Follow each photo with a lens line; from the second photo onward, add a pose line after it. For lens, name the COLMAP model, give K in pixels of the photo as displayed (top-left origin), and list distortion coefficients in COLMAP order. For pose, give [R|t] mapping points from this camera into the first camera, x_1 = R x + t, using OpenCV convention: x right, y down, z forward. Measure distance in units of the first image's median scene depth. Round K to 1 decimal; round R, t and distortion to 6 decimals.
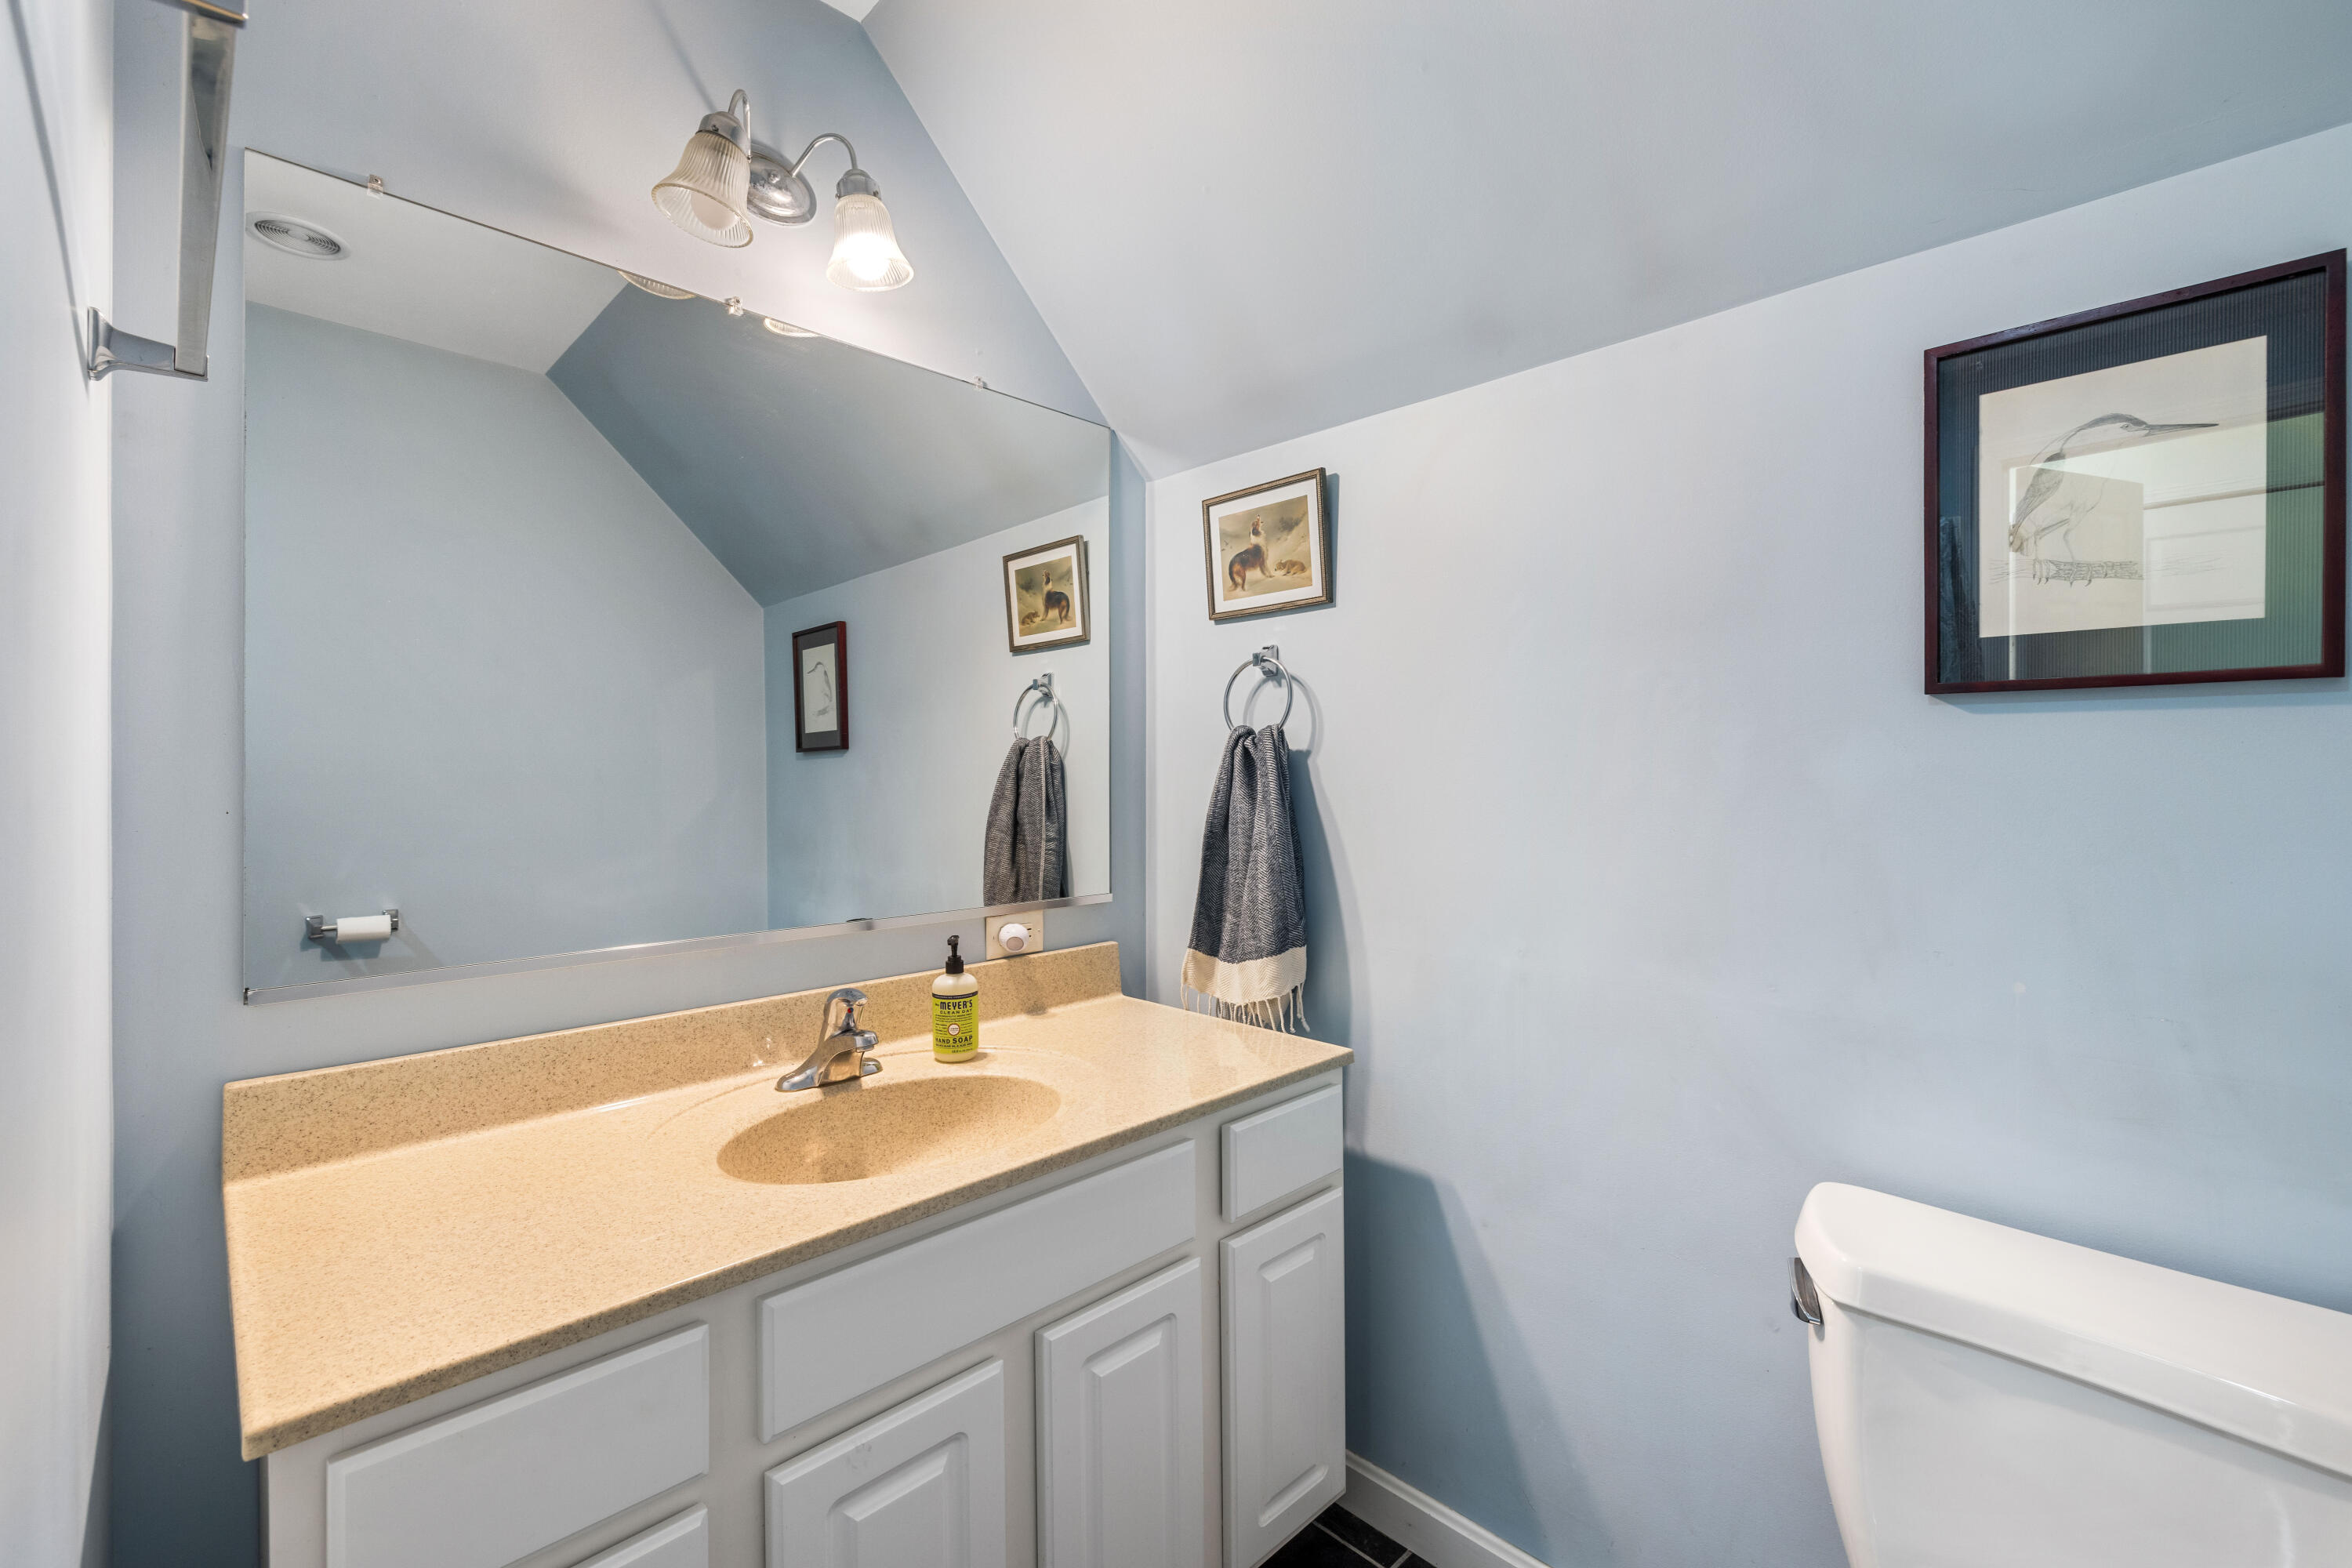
lens RADIAL K [[994.7, 0, 1177.3], [0, 994.7, 774.3], [0, 0, 1]] dist [-0.000640, -0.000090]
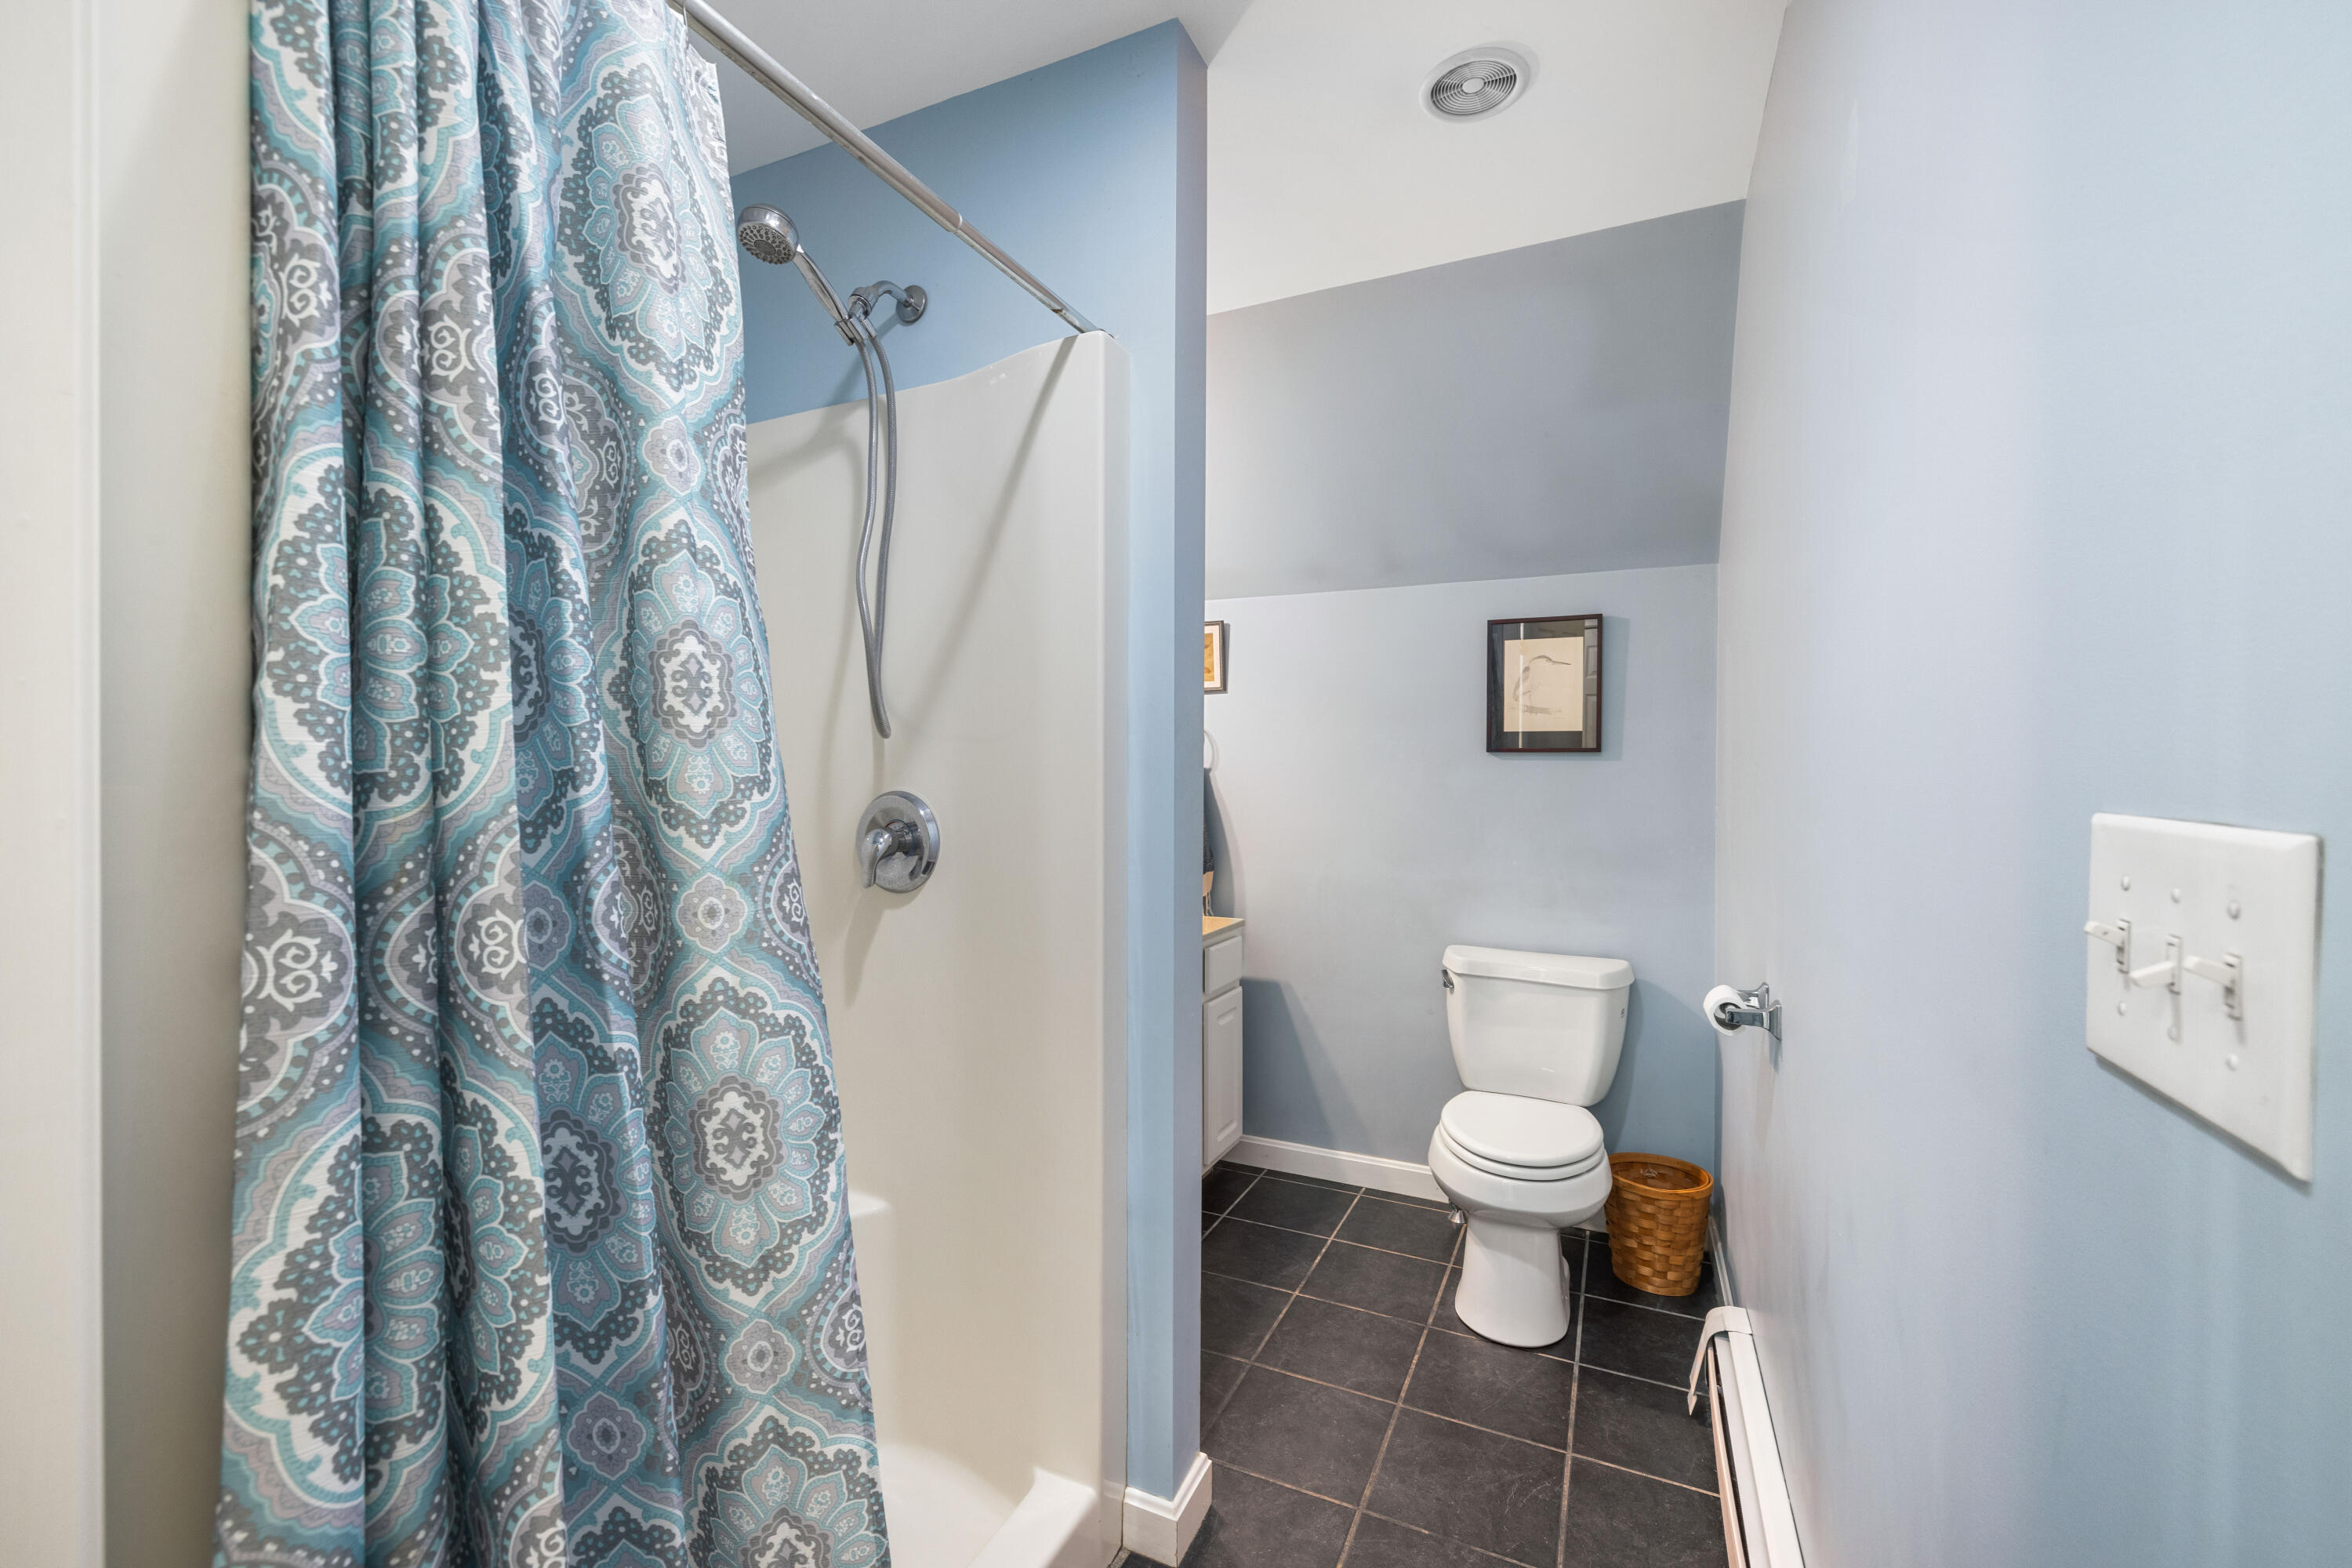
lens RADIAL K [[994.7, 0, 1175.1], [0, 994.7, 787.3], [0, 0, 1]] dist [-0.000640, -0.000090]
pose [[0.935605, 0.000923, 0.353048, -0.932423], [-0.005833, 0.999901, 0.012843, -0.017128], [-0.353001, -0.014075, 0.935517, -1.152359]]
